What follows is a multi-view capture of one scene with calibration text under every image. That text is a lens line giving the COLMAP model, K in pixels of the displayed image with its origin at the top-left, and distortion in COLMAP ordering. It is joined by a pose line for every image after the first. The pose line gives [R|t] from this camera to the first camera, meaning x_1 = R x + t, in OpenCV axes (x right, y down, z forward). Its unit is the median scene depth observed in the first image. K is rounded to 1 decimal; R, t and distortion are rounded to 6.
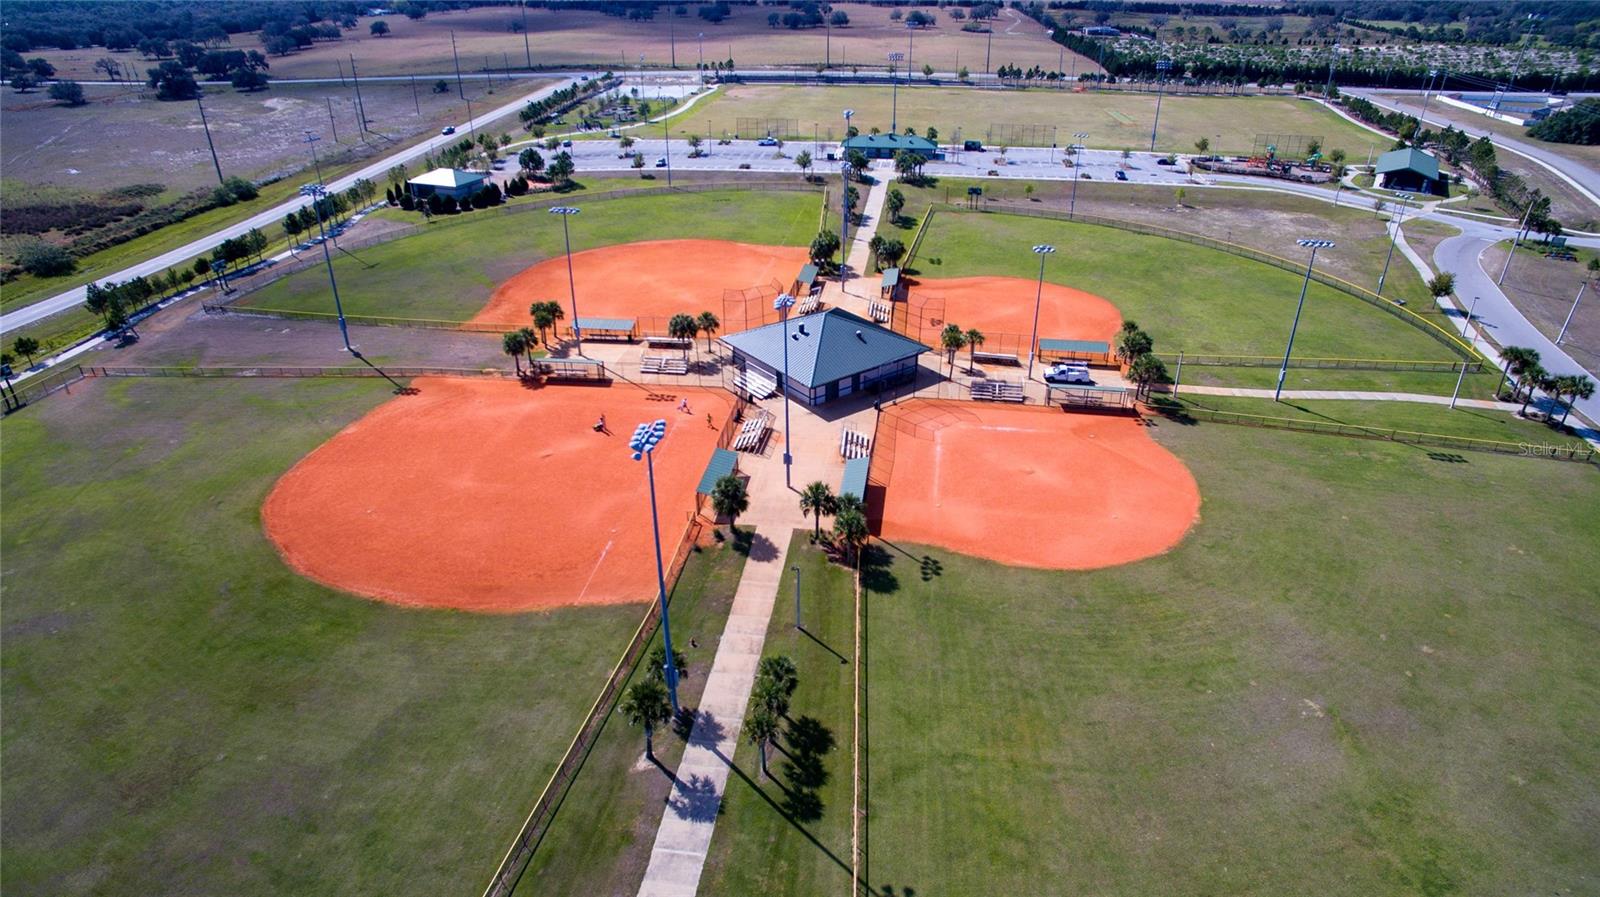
lens RADIAL K [[902.5, 0, 800.0], [0, 902.5, 448.5], [0, 0, 1]] dist [-0.105816, 0.072017]
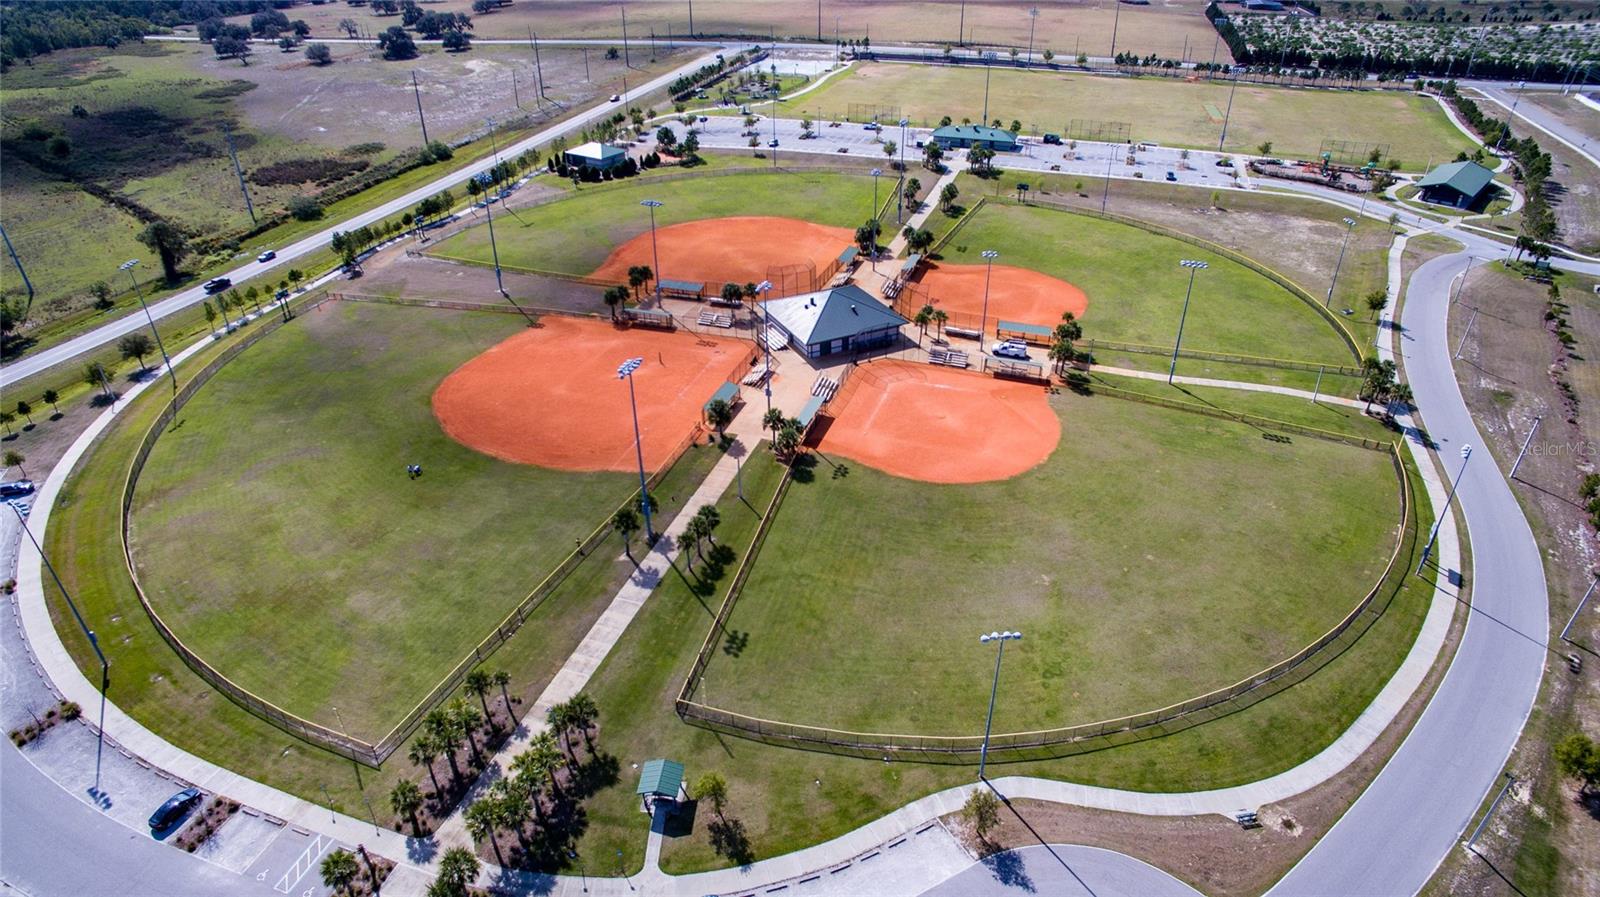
lens RADIAL K [[902.5, 0, 800.0], [0, 902.5, 448.5], [0, 0, 1]] dist [-0.105816, 0.072017]
pose [[0.981121, 0.096577, -0.167554, 0.194901], [-0.087156, 0.994219, 0.062715, 0.003818], [0.172643, -0.046928, 0.983866, -0.288268]]
